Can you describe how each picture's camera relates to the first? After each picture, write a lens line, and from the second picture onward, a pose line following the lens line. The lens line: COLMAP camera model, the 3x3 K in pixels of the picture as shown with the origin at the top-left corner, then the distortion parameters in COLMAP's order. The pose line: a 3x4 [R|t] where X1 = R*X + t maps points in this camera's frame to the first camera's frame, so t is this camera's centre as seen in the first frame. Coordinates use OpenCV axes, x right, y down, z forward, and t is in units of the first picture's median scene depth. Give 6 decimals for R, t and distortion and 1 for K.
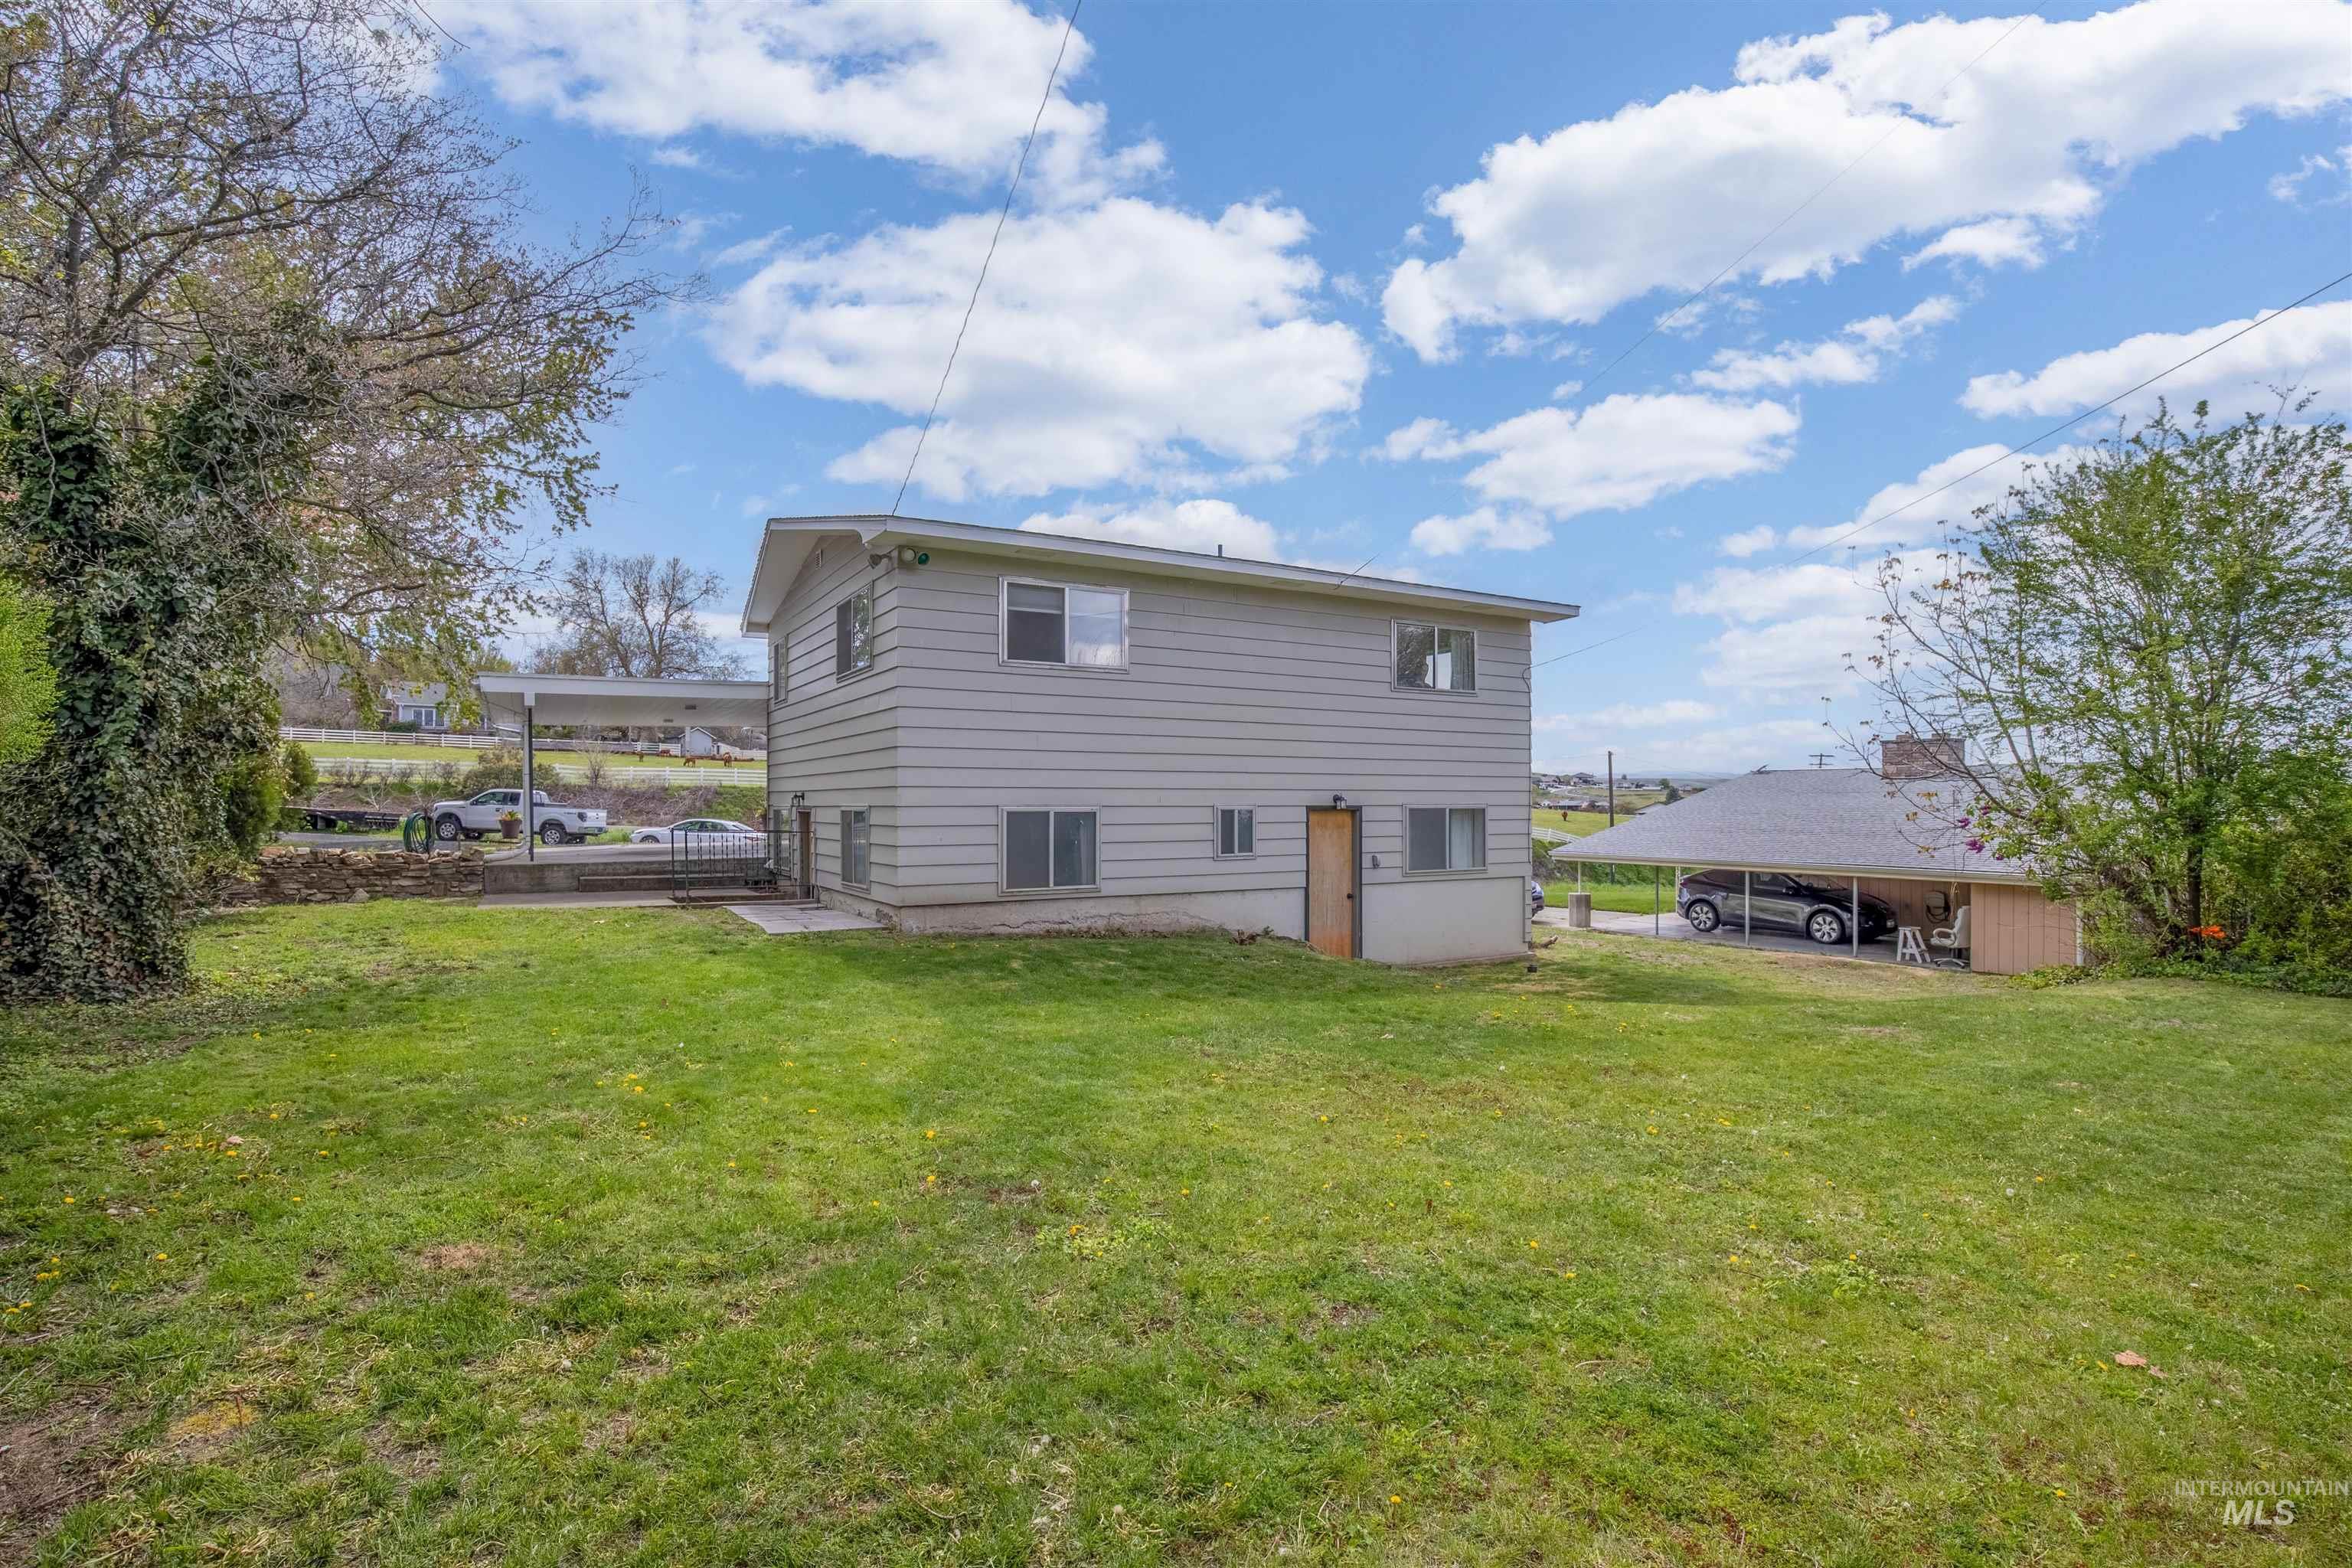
lens RADIAL K [[1143.9, 0, 1180.2], [0, 1143.9, 802.6], [0, 0, 1]] dist [-0.024939, 0.005436]
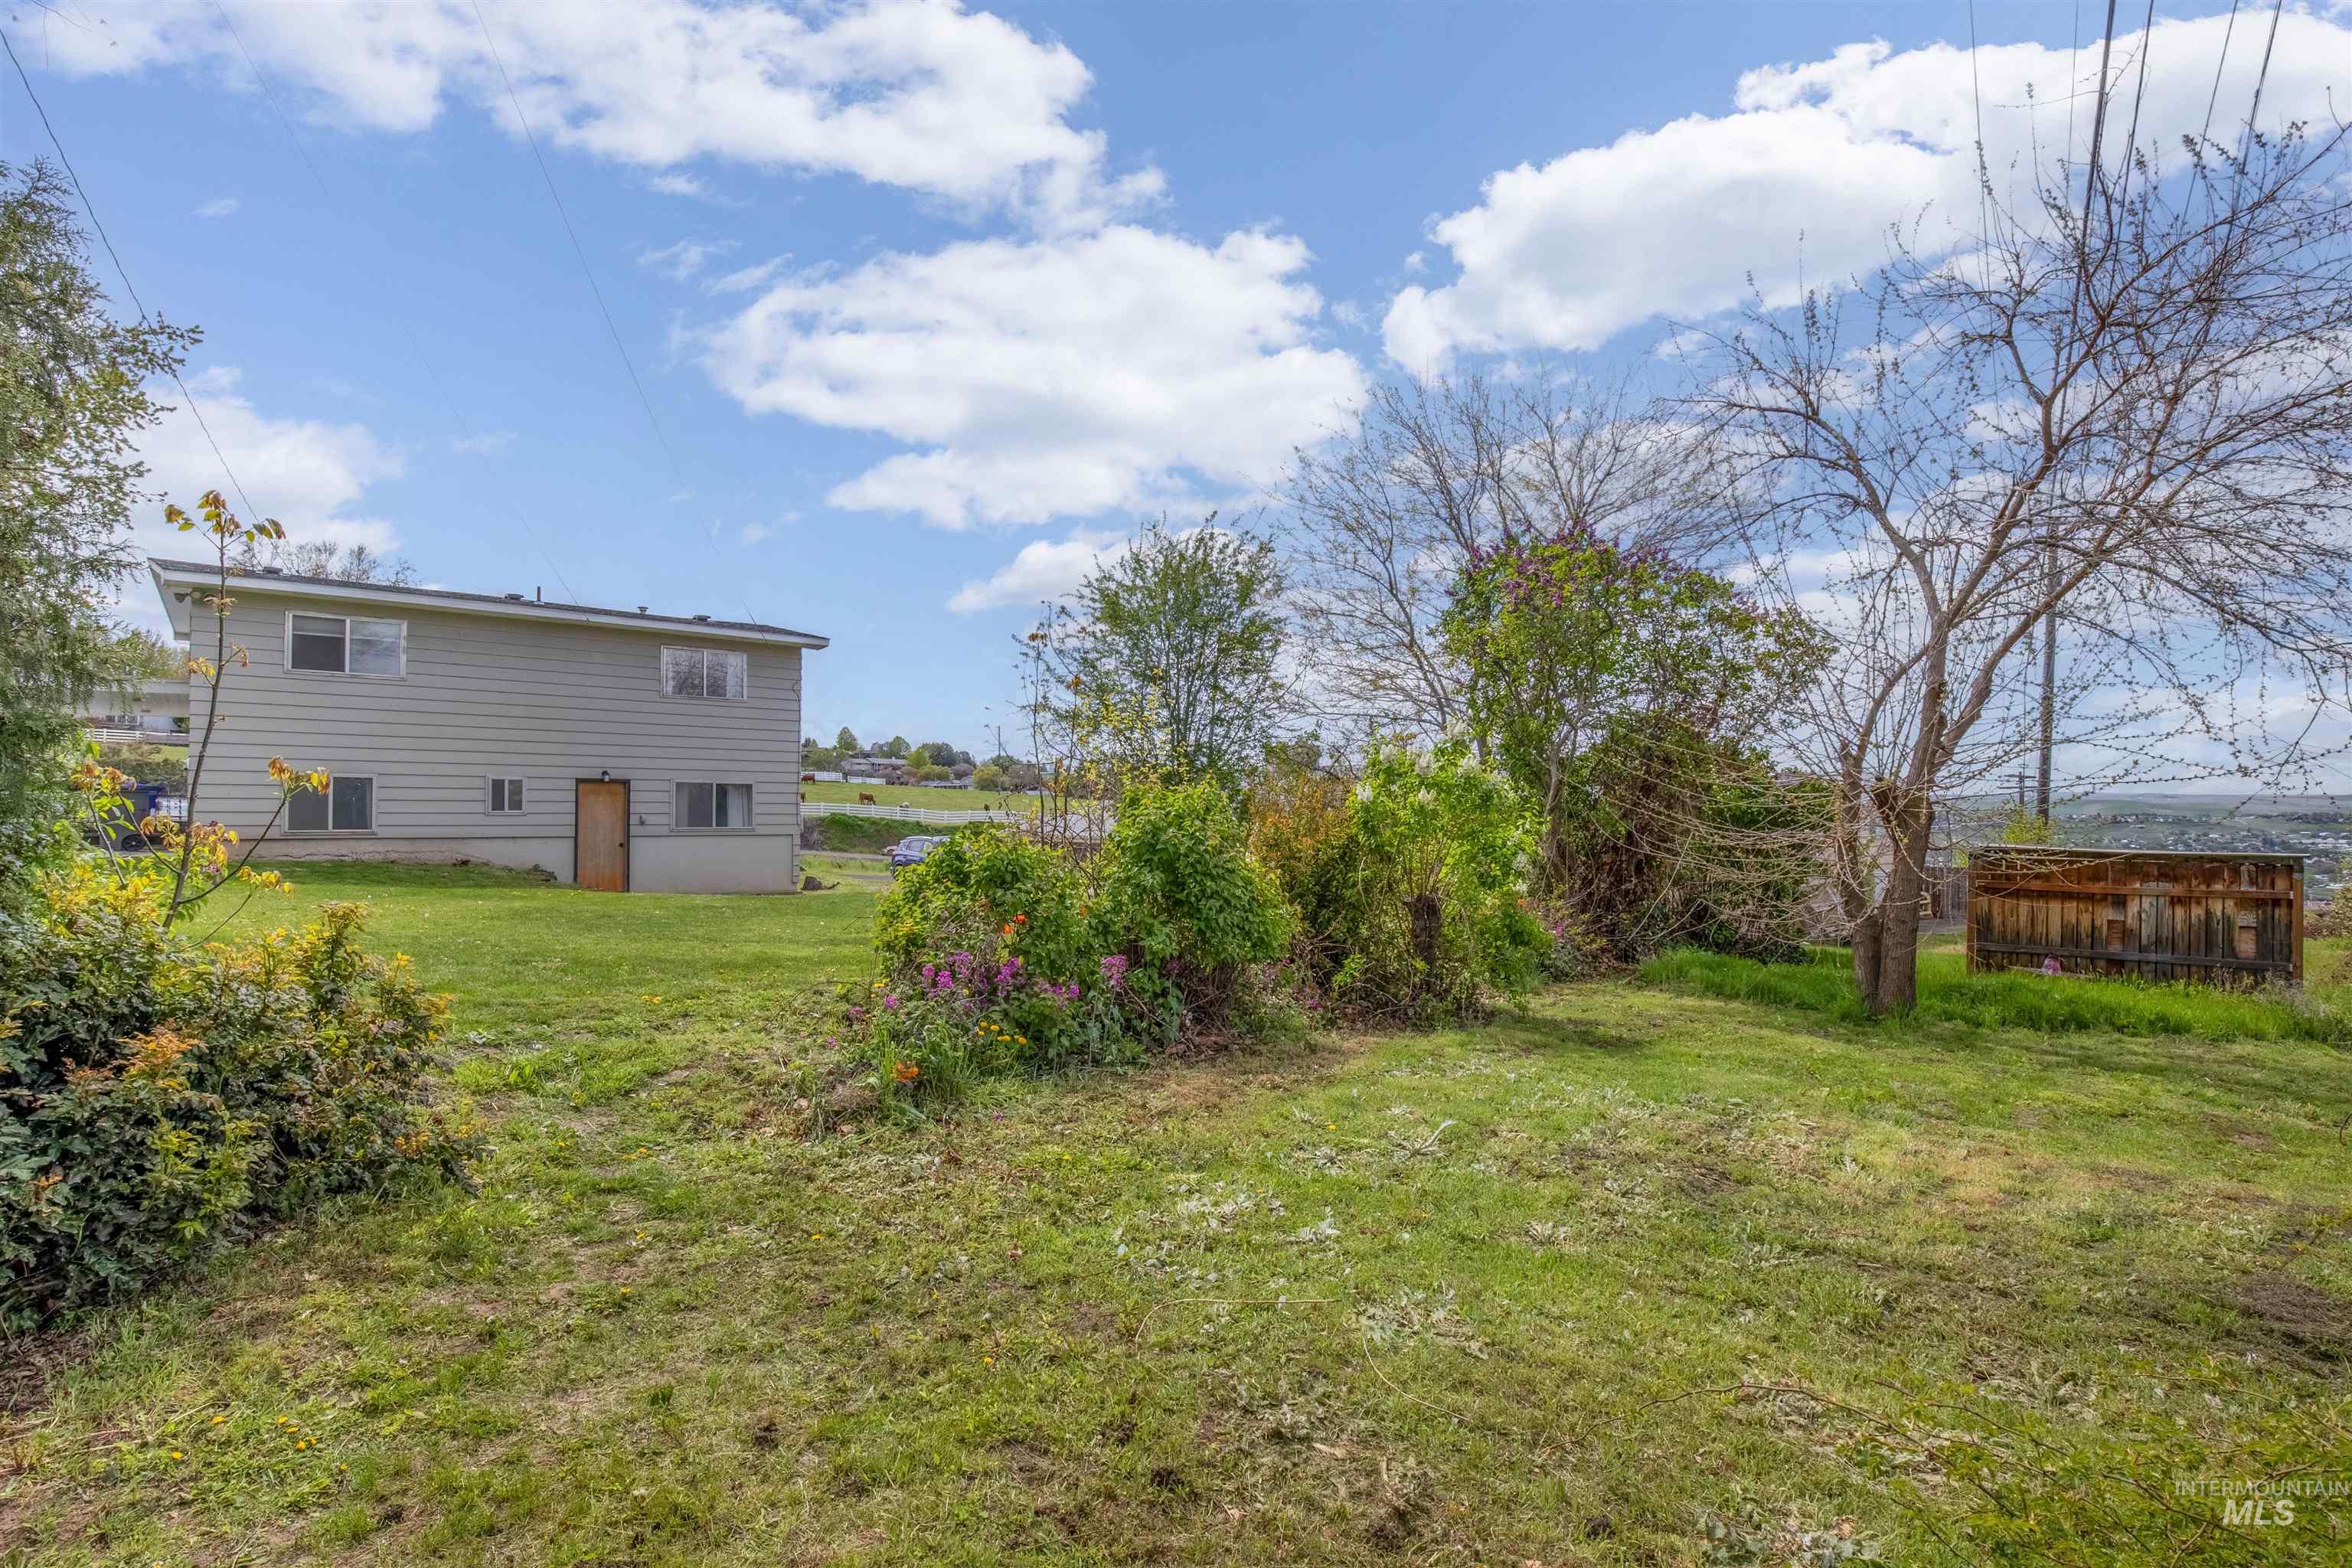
lens RADIAL K [[1143.9, 0, 1173.9], [0, 1143.9, 789.9], [0, 0, 1]] dist [-0.024939, 0.005436]
pose [[0.984355, 0.010084, 0.175909, 0.581092], [-0.007320, 0.999839, -0.016355, 0.034091], [-0.176045, 0.014811, 0.984271, -0.484861]]
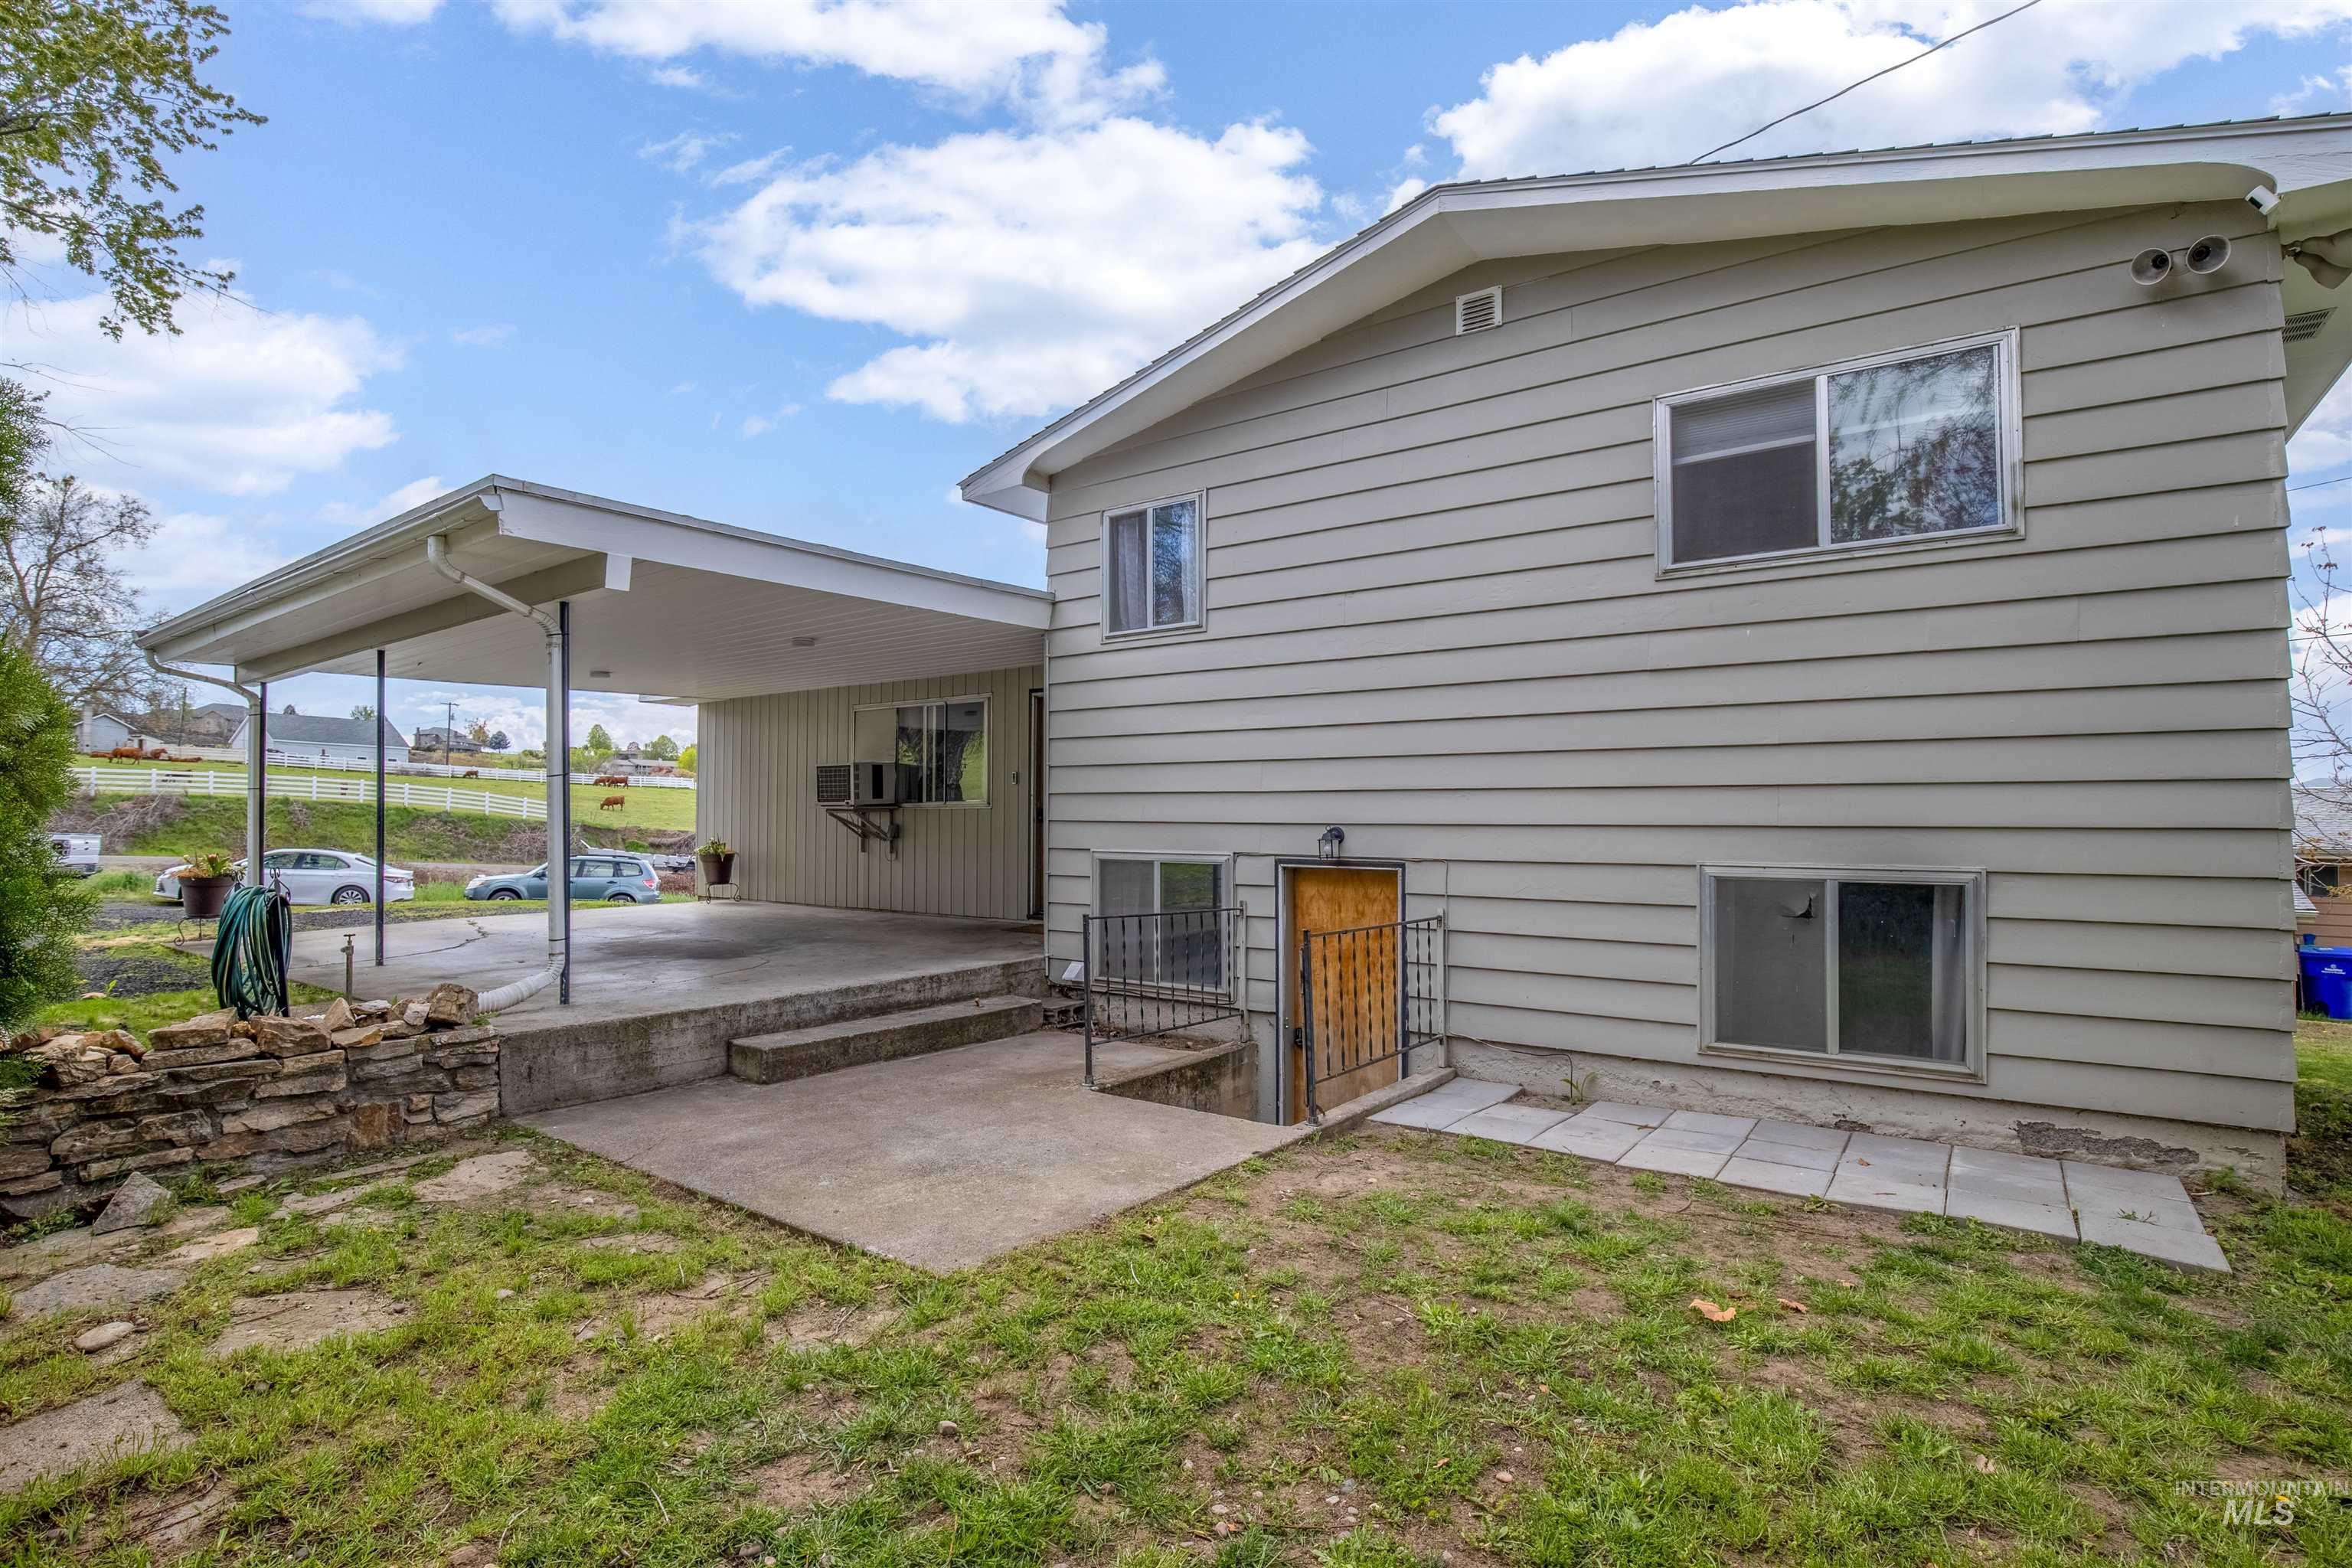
lens RADIAL K [[1143.9, 0, 1177.3], [0, 1143.9, 794.8], [0, 0, 1]] dist [-0.024939, 0.005436]
pose [[0.920972, 0.010867, 0.389477, -0.546944], [-0.003005, 0.999779, -0.020790, -0.010915], [-0.389617, 0.017977, 0.920801, 0.590388]]
